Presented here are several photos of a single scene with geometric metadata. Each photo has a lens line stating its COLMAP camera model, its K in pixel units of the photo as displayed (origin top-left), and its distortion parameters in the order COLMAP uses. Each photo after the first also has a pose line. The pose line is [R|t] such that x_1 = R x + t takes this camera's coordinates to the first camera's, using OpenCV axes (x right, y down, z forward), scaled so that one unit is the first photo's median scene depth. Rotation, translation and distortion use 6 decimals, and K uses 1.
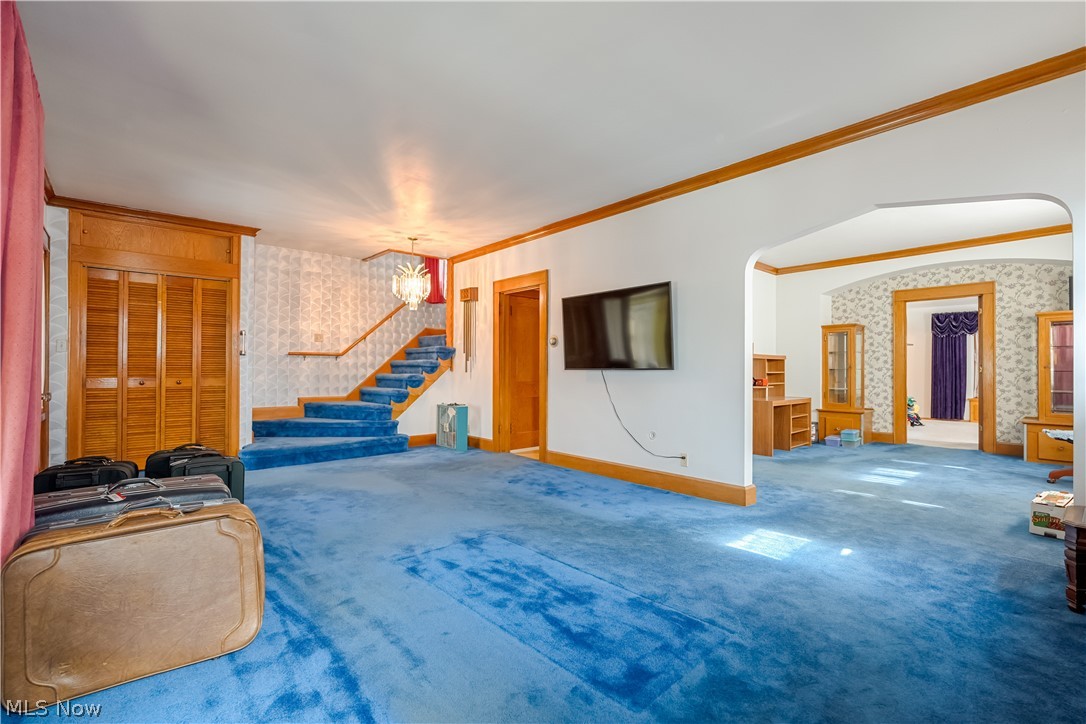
lens RADIAL K [[479.2, 0, 542.9], [0, 479.2, 368.1], [0, 0, 1]] dist [-0.006735, 0.000676]
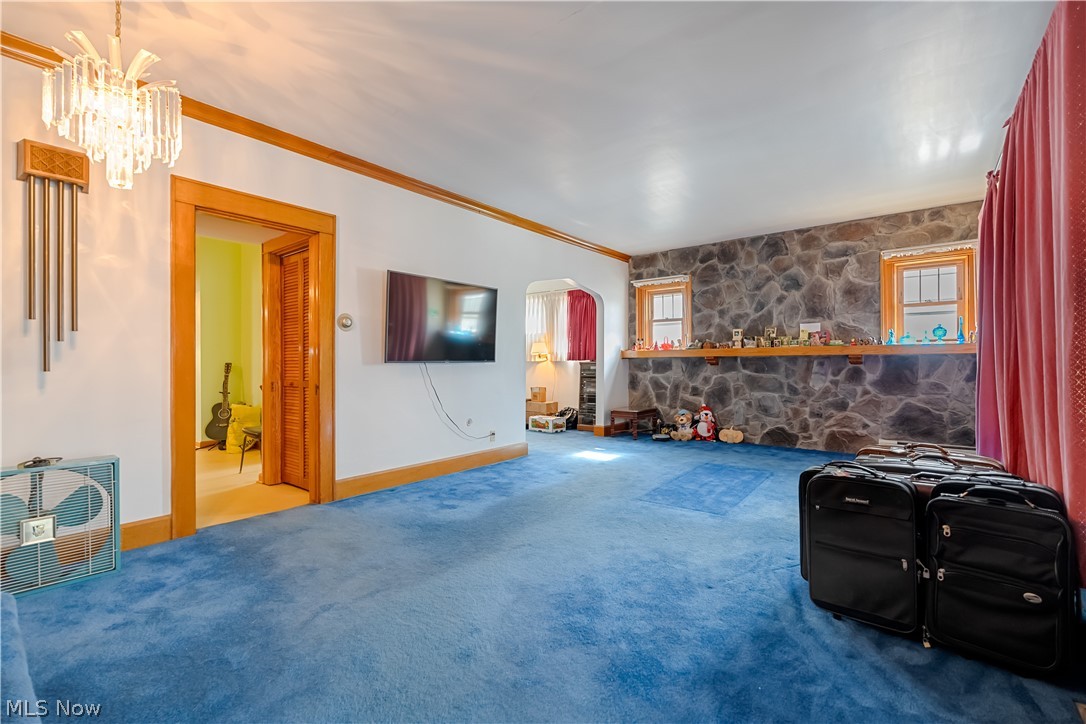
lens RADIAL K [[479.2, 0, 541.3], [0, 479.2, 360.3], [0, 0, 1]] dist [-0.006735, 0.000676]
pose [[-0.169766, -0.003871, 0.985477, -0.938174], [-0.009702, 0.999950, 0.002256, -0.006206], [-0.985437, -0.009178, -0.169796, 1.091813]]
